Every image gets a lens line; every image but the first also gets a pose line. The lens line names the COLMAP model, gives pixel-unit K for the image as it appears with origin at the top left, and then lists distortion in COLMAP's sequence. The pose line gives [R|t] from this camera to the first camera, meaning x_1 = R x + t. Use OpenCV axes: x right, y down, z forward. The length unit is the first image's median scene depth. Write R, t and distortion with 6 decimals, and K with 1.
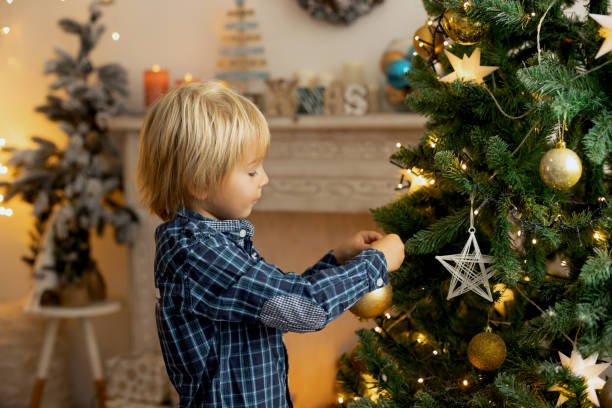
lens RADIAL K [[937.7, 0, 323.9], [0, 937.7, 197.2], [0, 0, 1]] dist [-0.148780, 0.000000]
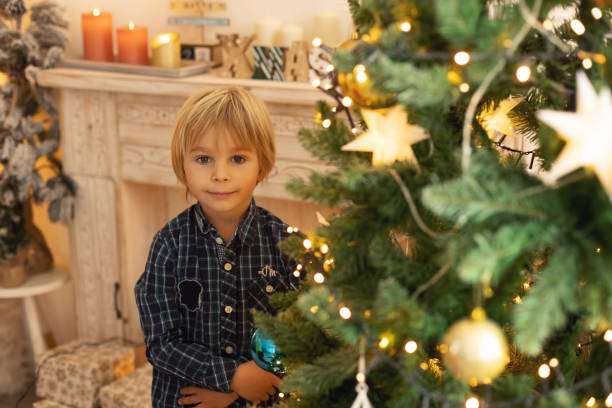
lens RADIAL K [[937.7, 0, 307.6], [0, 937.7, 206.6], [0, 0, 1]] dist [-0.148780, 0.000000]
pose [[0.994366, 0.041144, -0.097693, 0.104137], [-0.022887, 0.983193, 0.181129, -0.129766], [0.103504, -0.177873, 0.978595, 0.191180]]
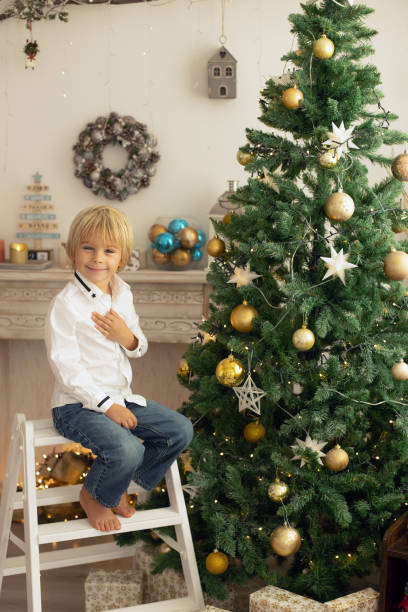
lens RADIAL K [[1080.6, 0, 201.7], [0, 1080.6, 305.0], [0, 0, 1]] dist [-0.097021, 0.000000]
pose [[0.970048, -0.006846, 0.242815, -0.250148], [-0.001902, 0.999358, 0.035775, -0.094649], [-0.242904, -0.035165, 0.969413, -0.560983]]
